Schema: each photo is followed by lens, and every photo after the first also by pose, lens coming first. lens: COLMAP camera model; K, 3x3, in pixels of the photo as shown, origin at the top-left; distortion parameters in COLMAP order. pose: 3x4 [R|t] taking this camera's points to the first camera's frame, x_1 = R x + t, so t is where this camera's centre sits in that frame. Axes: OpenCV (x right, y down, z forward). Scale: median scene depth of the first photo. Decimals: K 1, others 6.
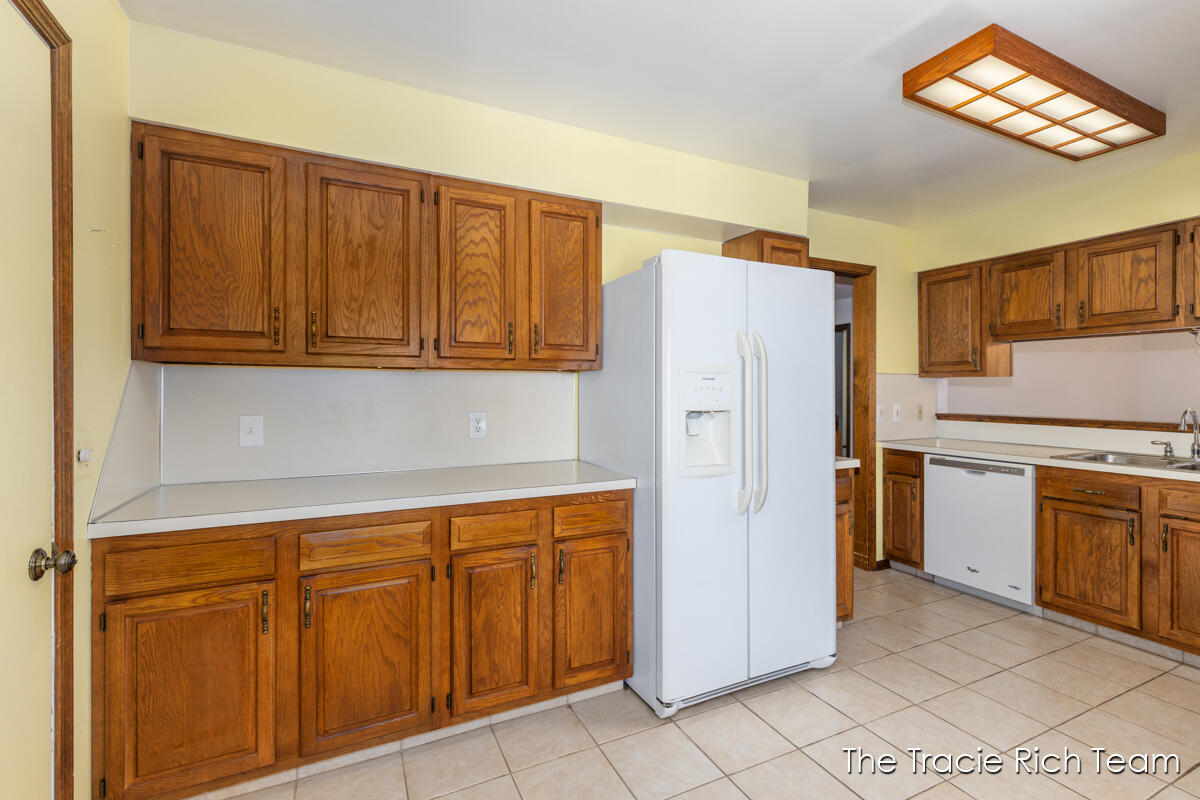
lens RADIAL K [[542.8, 0, 597.4], [0, 542.8, 391.9], [0, 0, 1]] dist [0.002585, 0.000136]
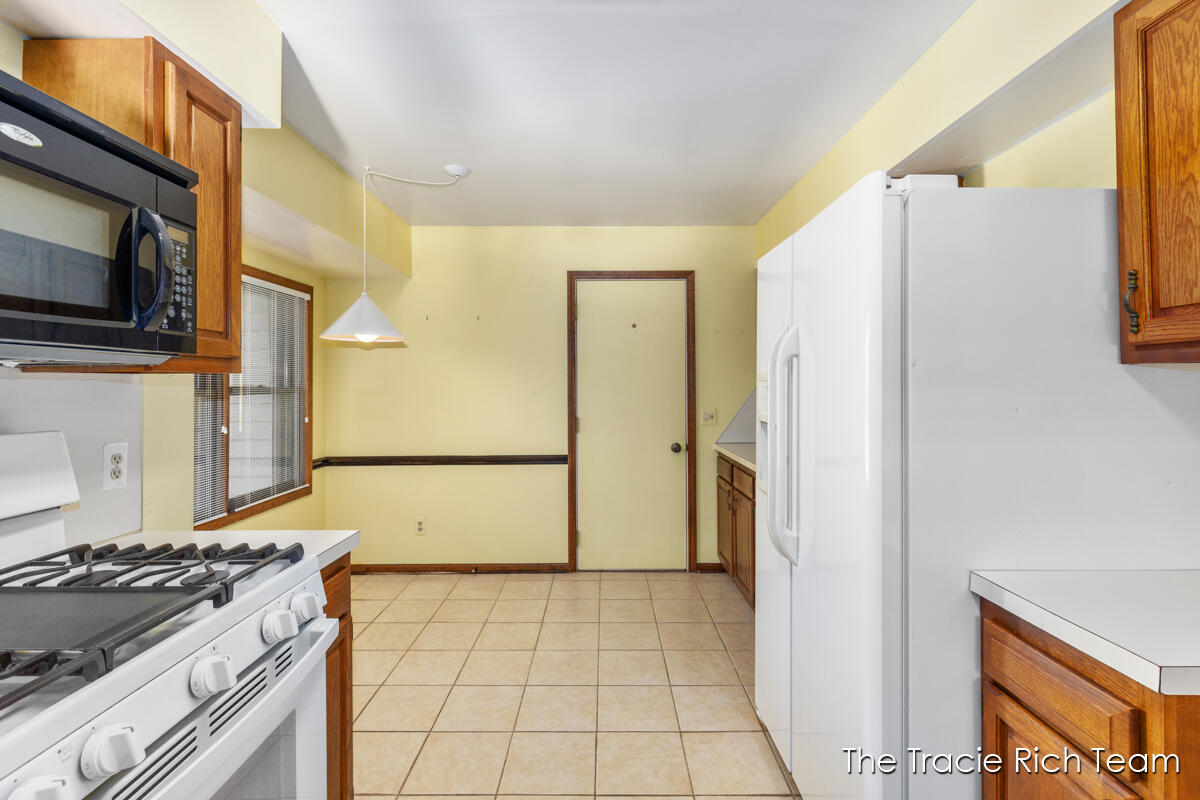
lens RADIAL K [[542.8, 0, 609.0], [0, 542.8, 380.3], [0, 0, 1]] dist [0.002585, 0.000136]
pose [[-0.426855, -0.006998, -0.904293, 0.775787], [0.003769, 0.999948, -0.009517, -0.018509], [0.904312, -0.007471, -0.426806, 0.772286]]
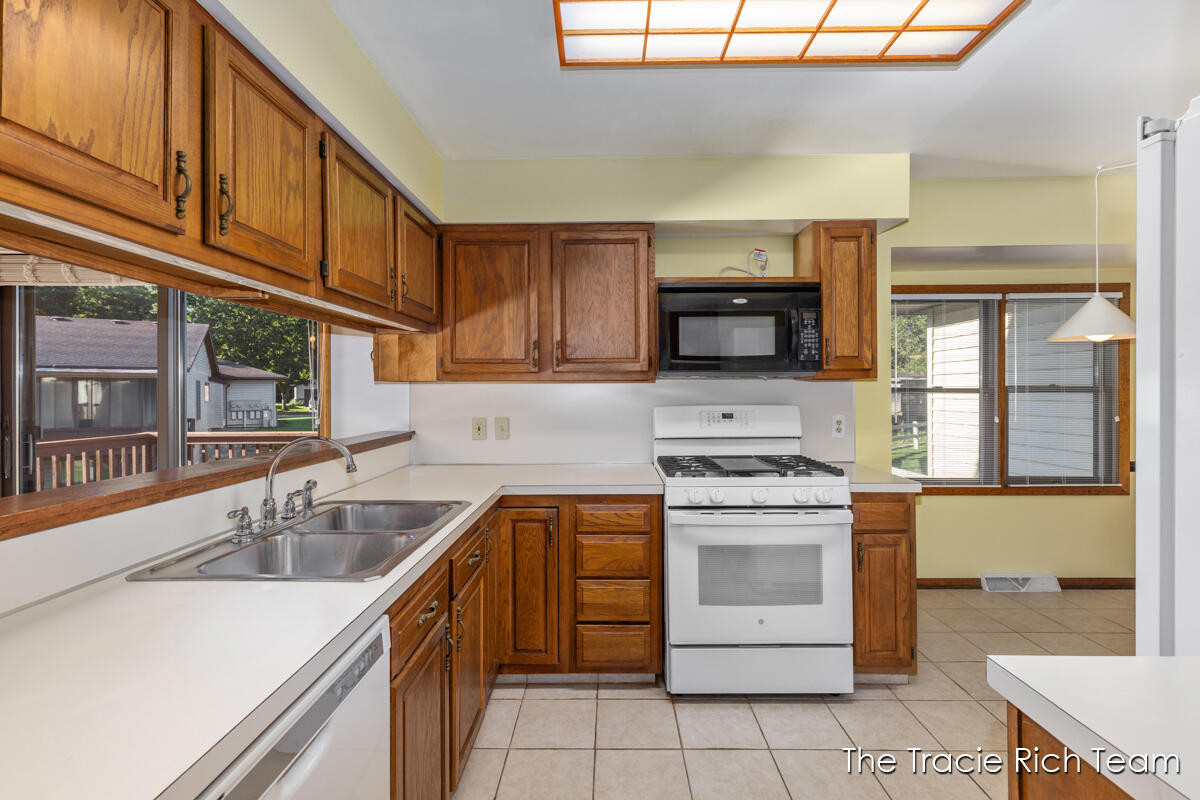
lens RADIAL K [[542.8, 0, 594.9], [0, 542.8, 389.2], [0, 0, 1]] dist [0.002585, 0.000136]
pose [[-0.892483, 0.003767, 0.451065, 0.480723], [0.004326, 0.999991, 0.000210, -0.015763], [-0.451060, 0.002139, -0.892491, 1.210282]]
